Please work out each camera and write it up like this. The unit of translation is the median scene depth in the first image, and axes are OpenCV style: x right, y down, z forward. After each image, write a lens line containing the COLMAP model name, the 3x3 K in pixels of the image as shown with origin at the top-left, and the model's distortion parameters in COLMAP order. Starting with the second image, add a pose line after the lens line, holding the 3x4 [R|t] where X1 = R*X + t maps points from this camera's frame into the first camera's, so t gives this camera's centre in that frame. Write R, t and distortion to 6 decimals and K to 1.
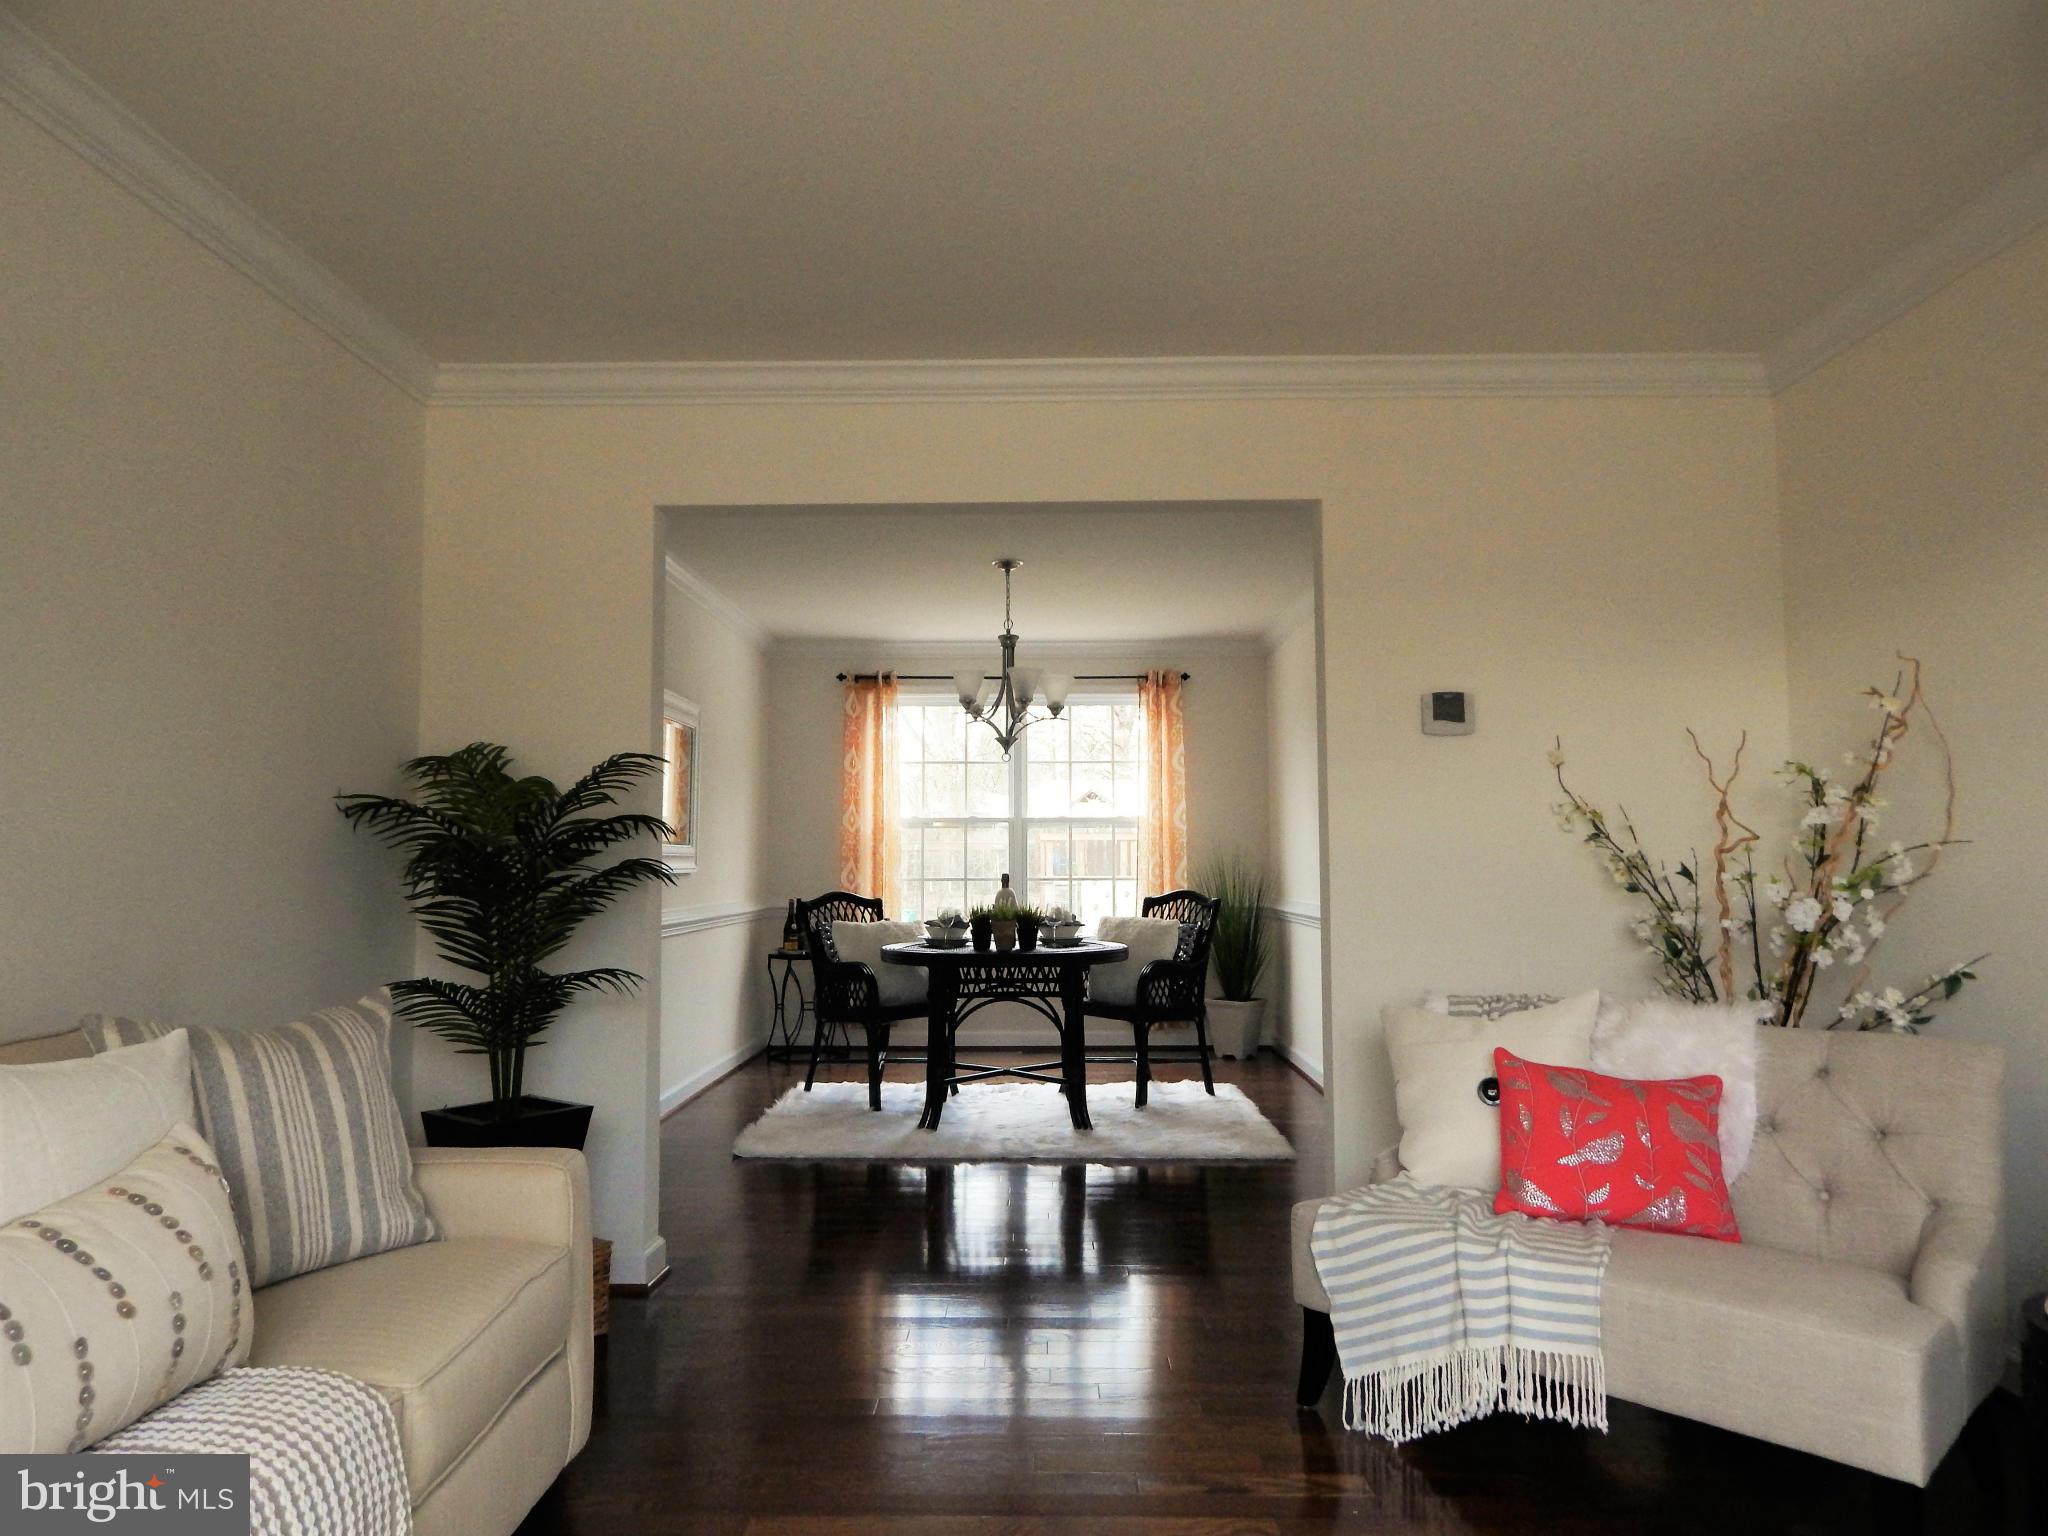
lens RADIAL K [[1344.2, 0, 1022.8], [0, 1344.2, 750.9], [0, 0, 1]] dist [-0.002165, -0.002635]
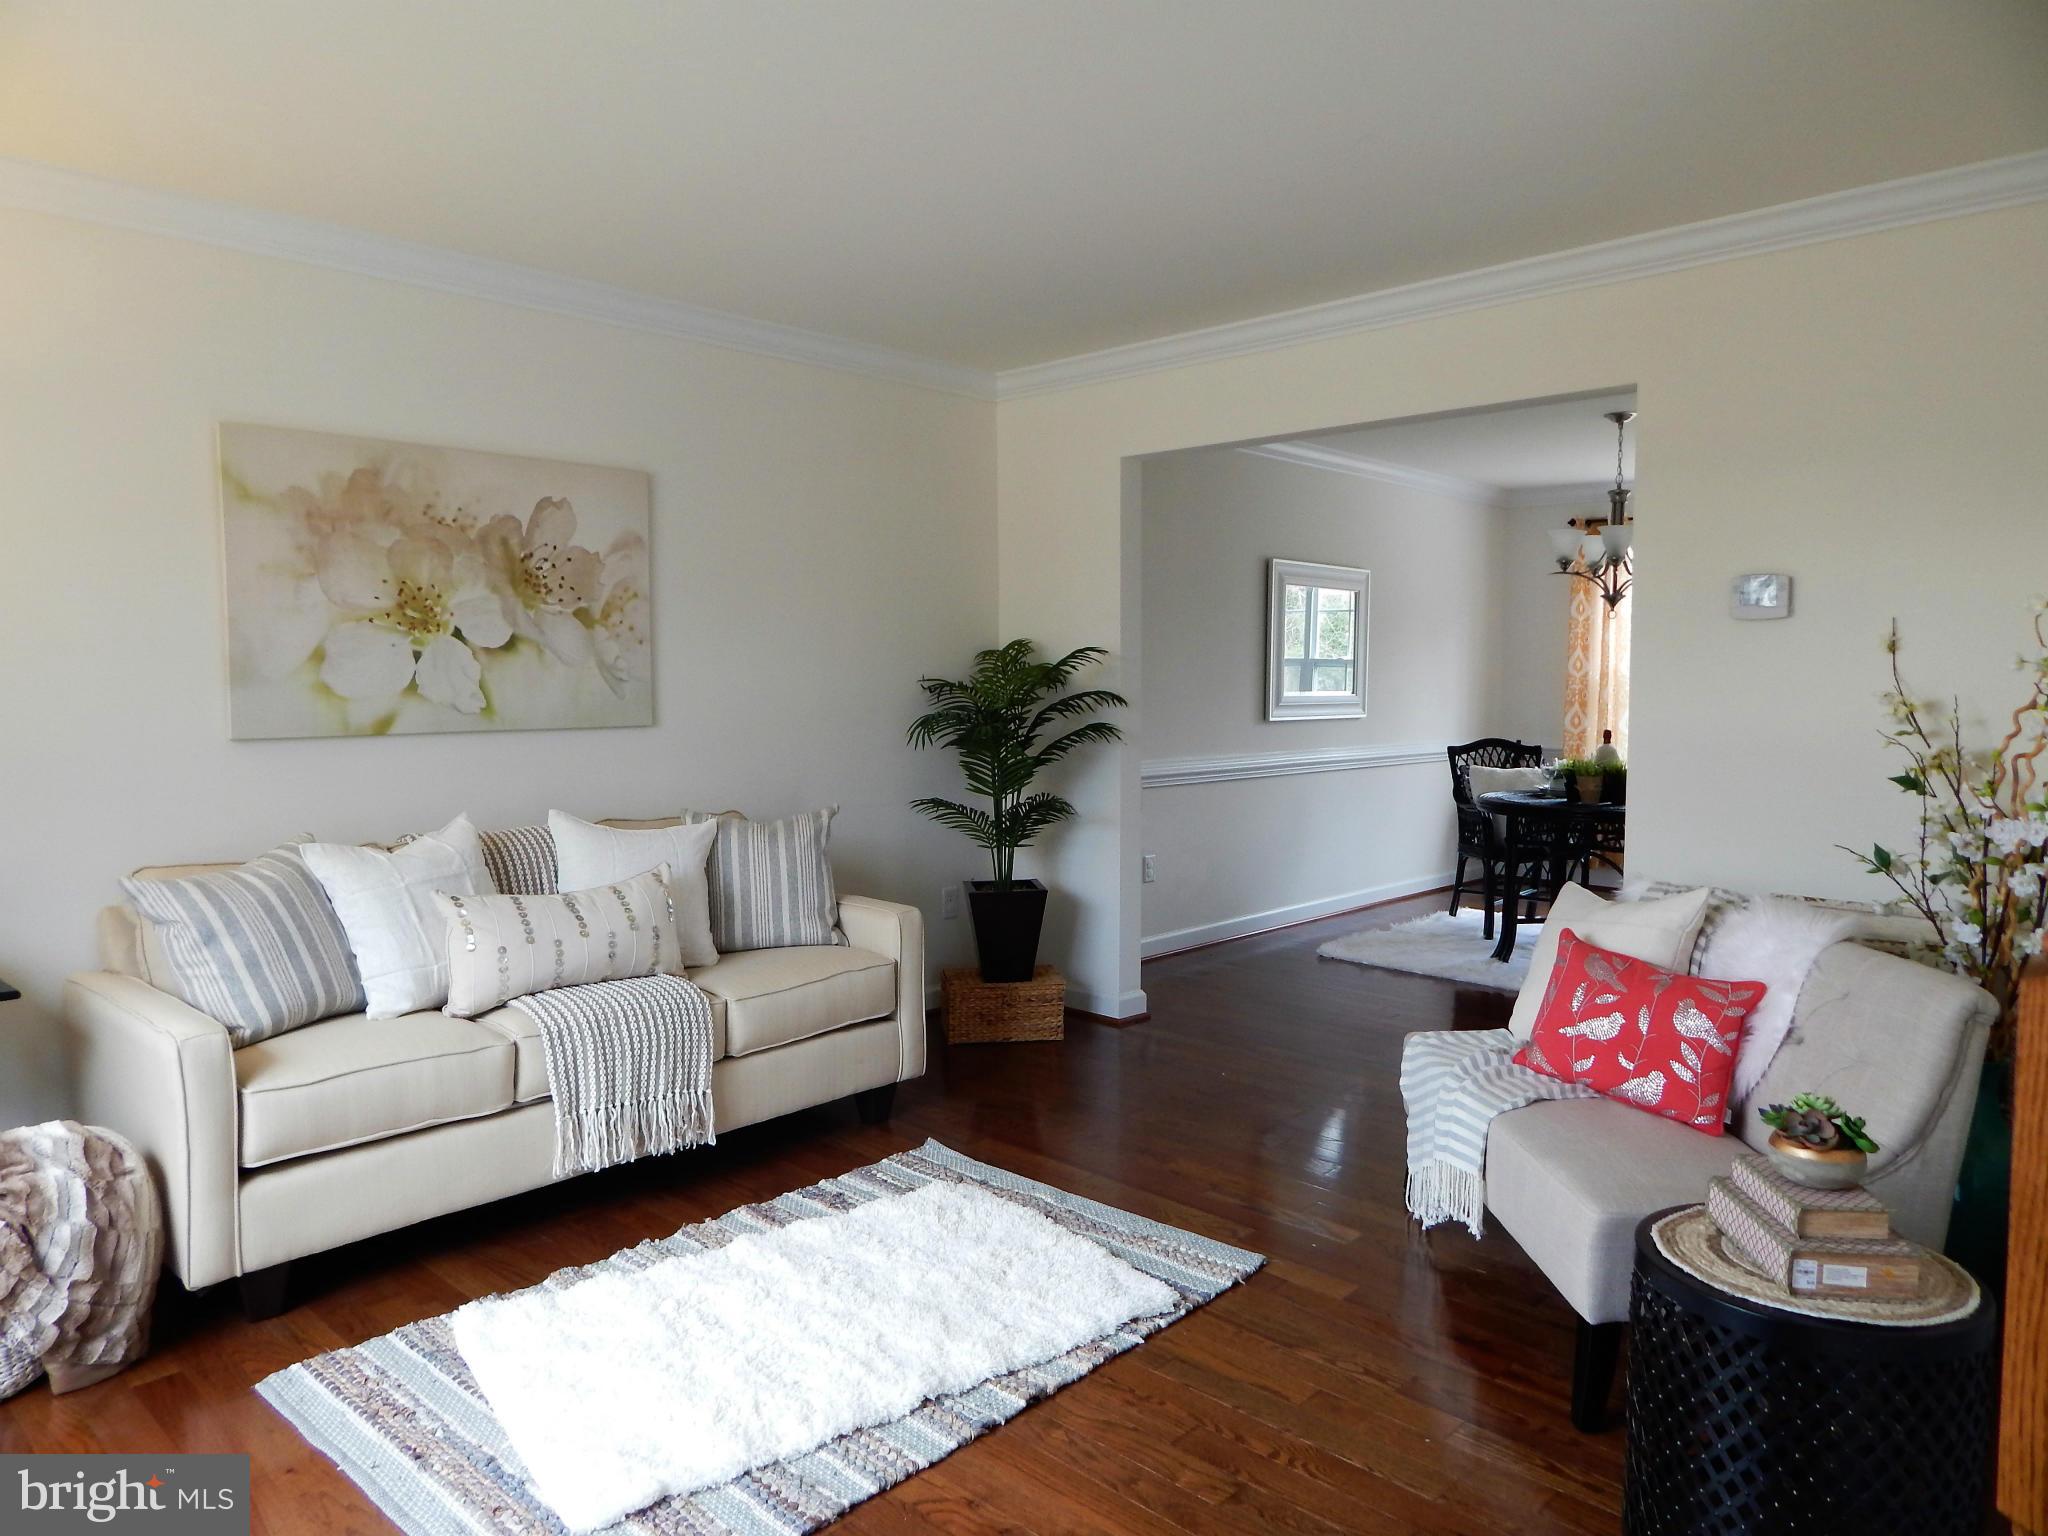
lens RADIAL K [[1330.7, 0, 1027.8], [0, 1330.7, 758.6], [0, 0, 1]] dist [0.001030, -0.008913]
pose [[0.734128, 0.047950, -0.677316, 0.664883], [0.050098, 0.990960, 0.124455, -0.065646], [0.677160, -0.125298, 0.725089, -0.064703]]
